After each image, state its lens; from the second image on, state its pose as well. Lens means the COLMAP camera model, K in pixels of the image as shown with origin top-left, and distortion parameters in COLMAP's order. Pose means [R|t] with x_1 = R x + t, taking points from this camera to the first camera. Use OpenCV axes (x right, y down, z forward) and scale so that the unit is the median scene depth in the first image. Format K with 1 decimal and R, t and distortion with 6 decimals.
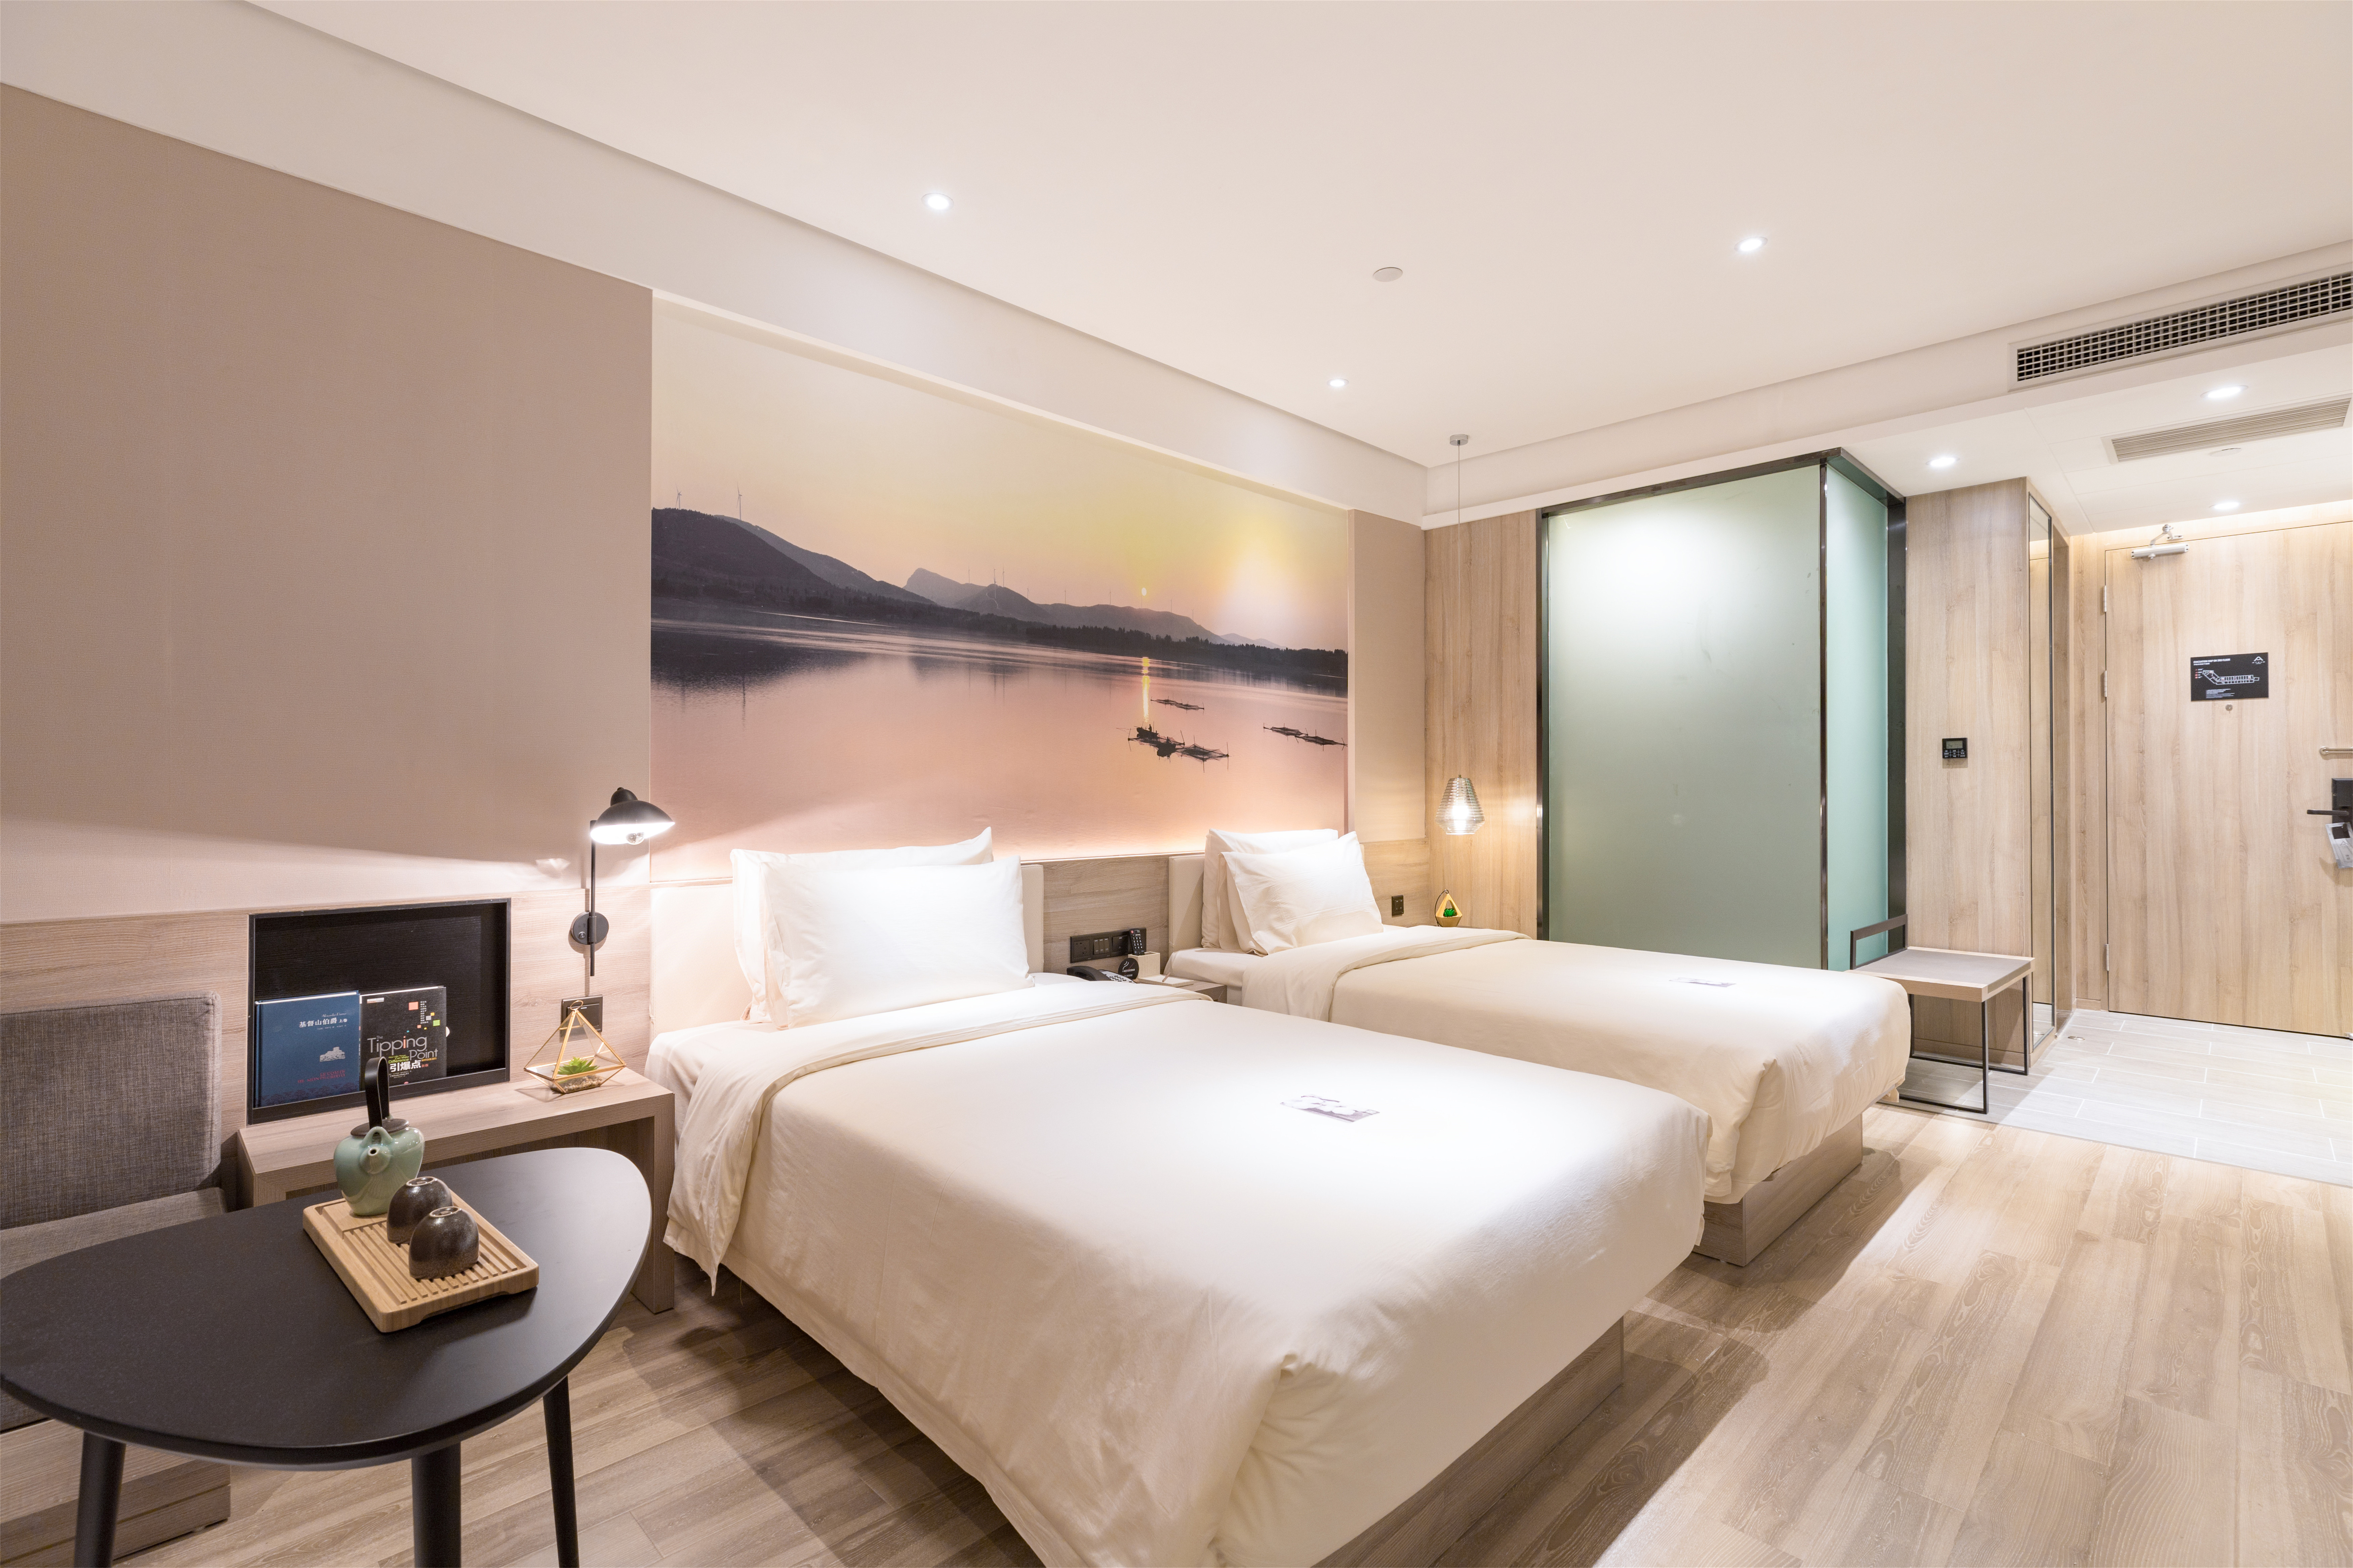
lens RADIAL K [[1037.6, 0, 1176.5], [0, 1037.6, 784.0], [0, 0, 1]] dist [-0.001578, -0.000545]
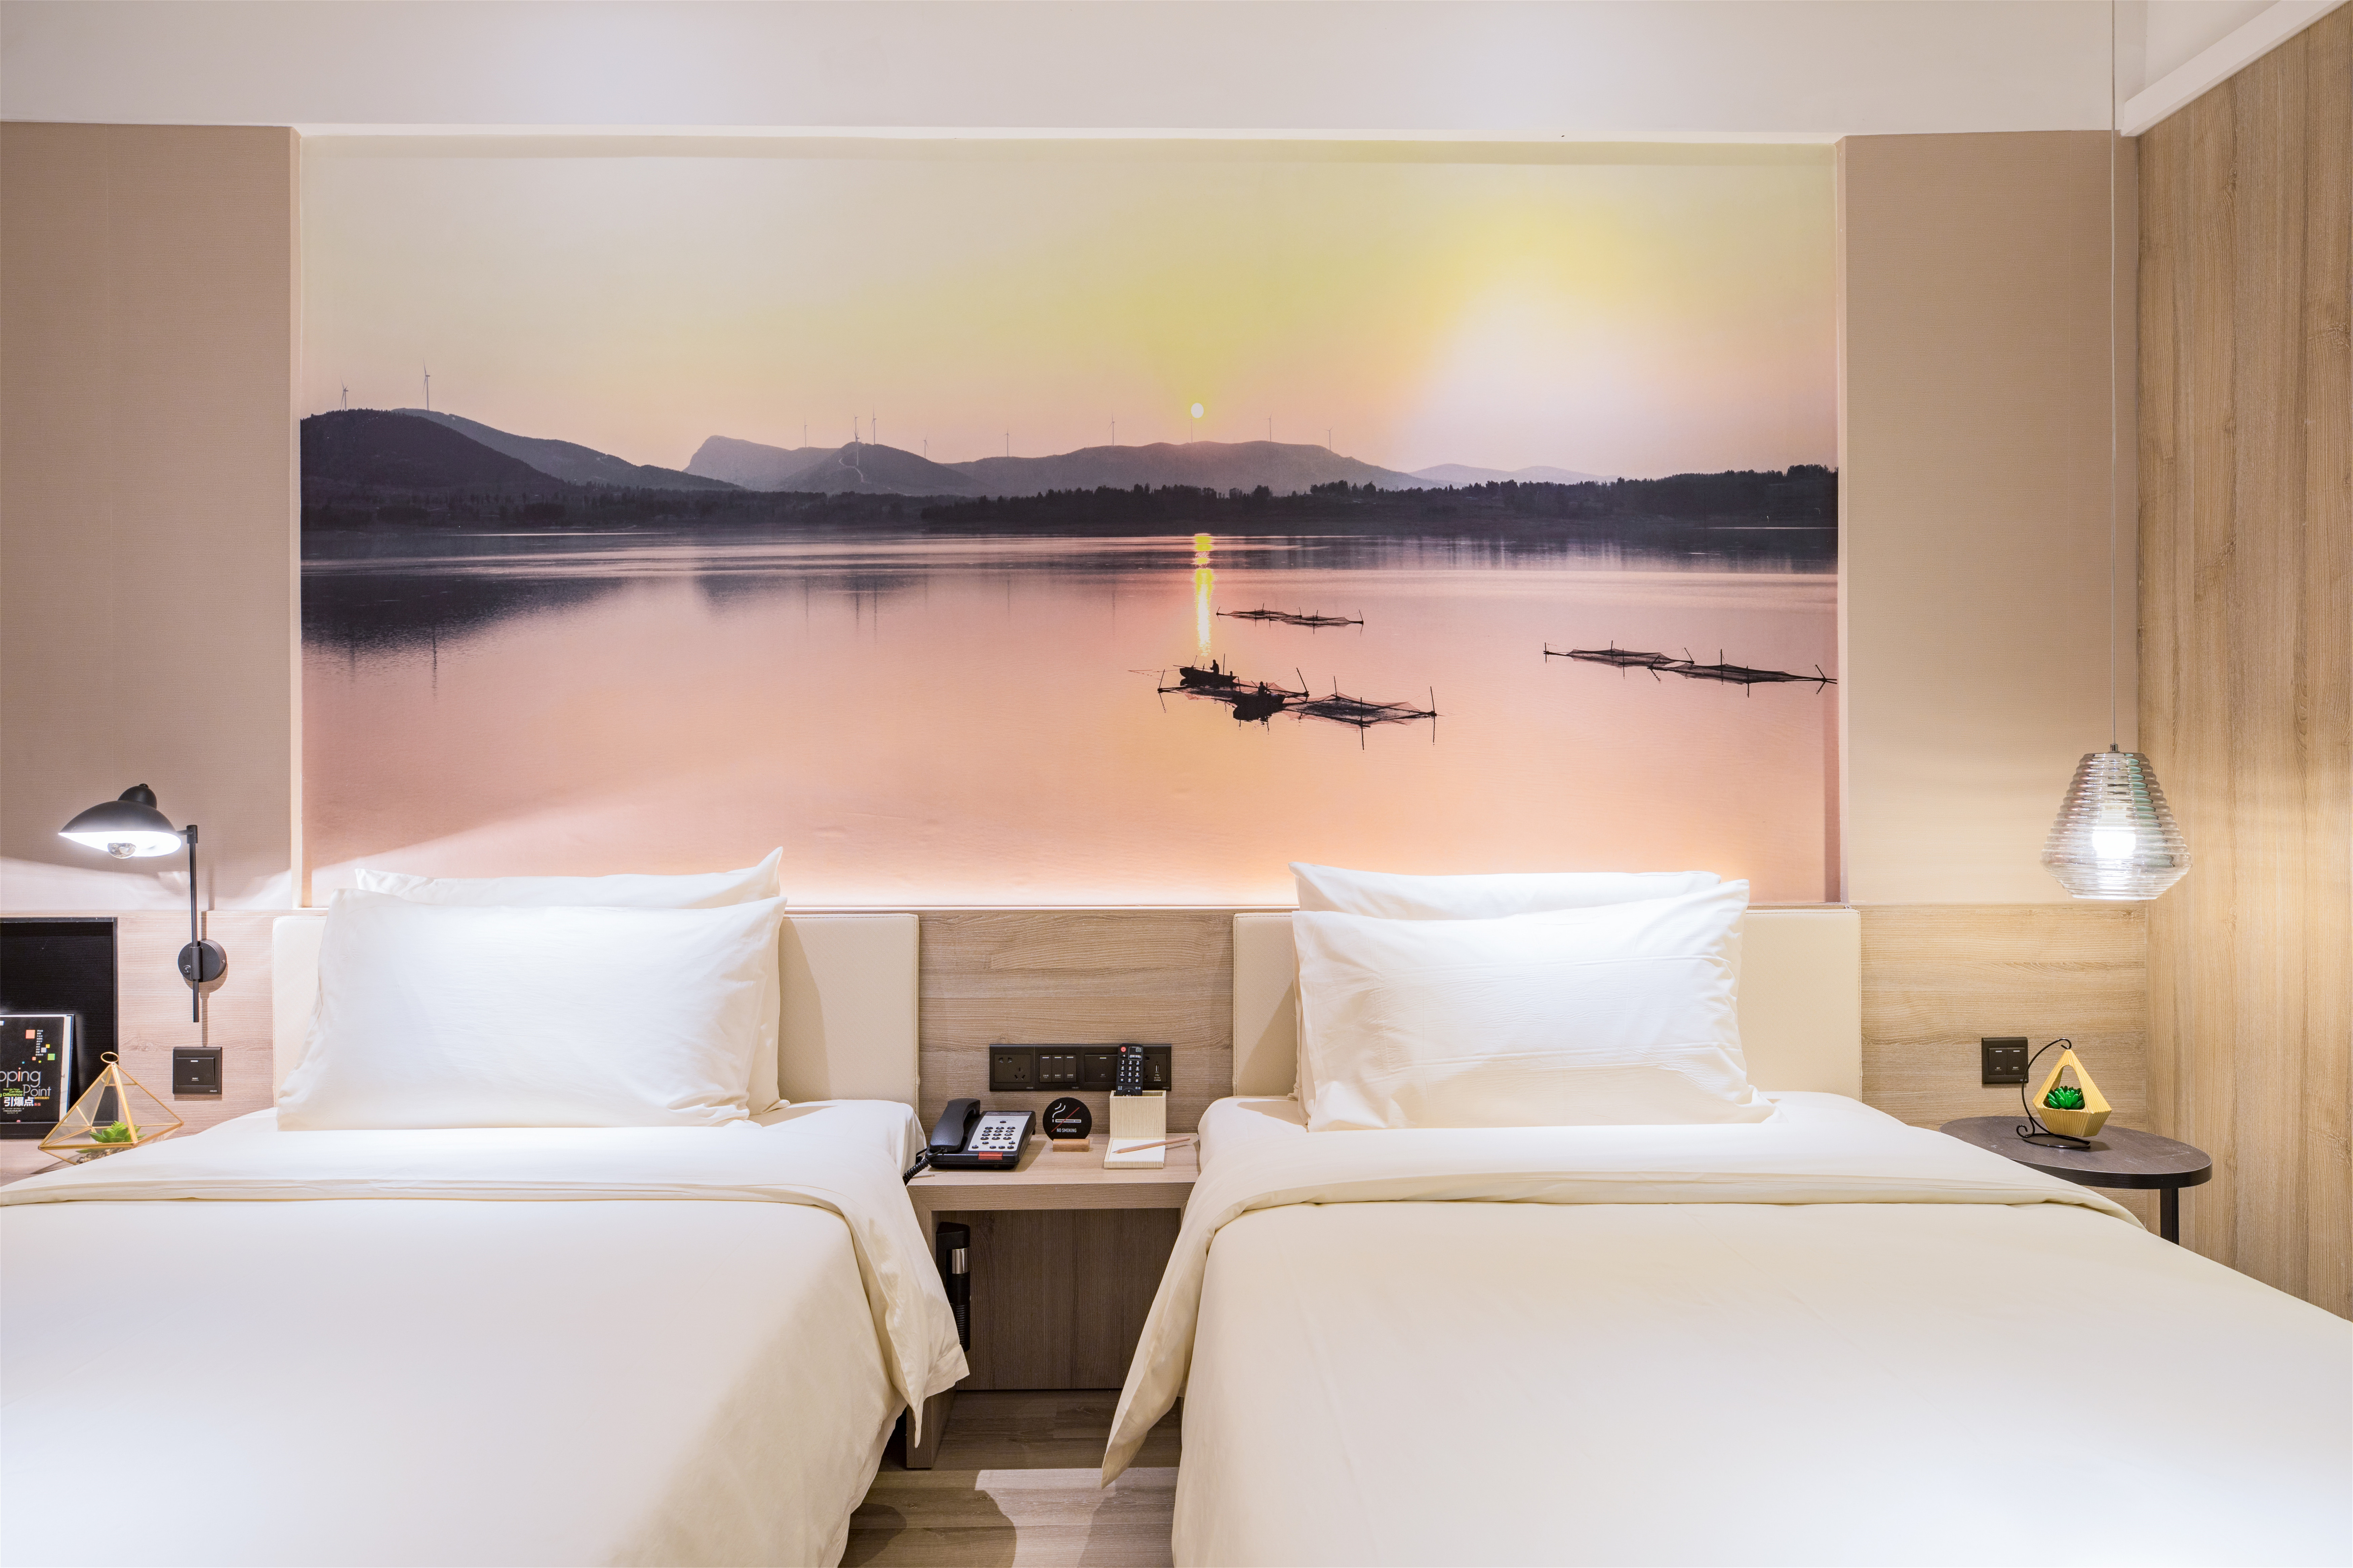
lens RADIAL K [[1414.3, 0, 1176.5], [0, 1414.3, 784.0], [0, 0, 1]] dist [-0.010995, 0.004458]
pose [[0.731747, 0.001350, -0.681575, 0.465964], [0.005712, 0.999951, 0.008113, -0.000437], [0.681552, -0.009830, 0.731704, 0.475138]]
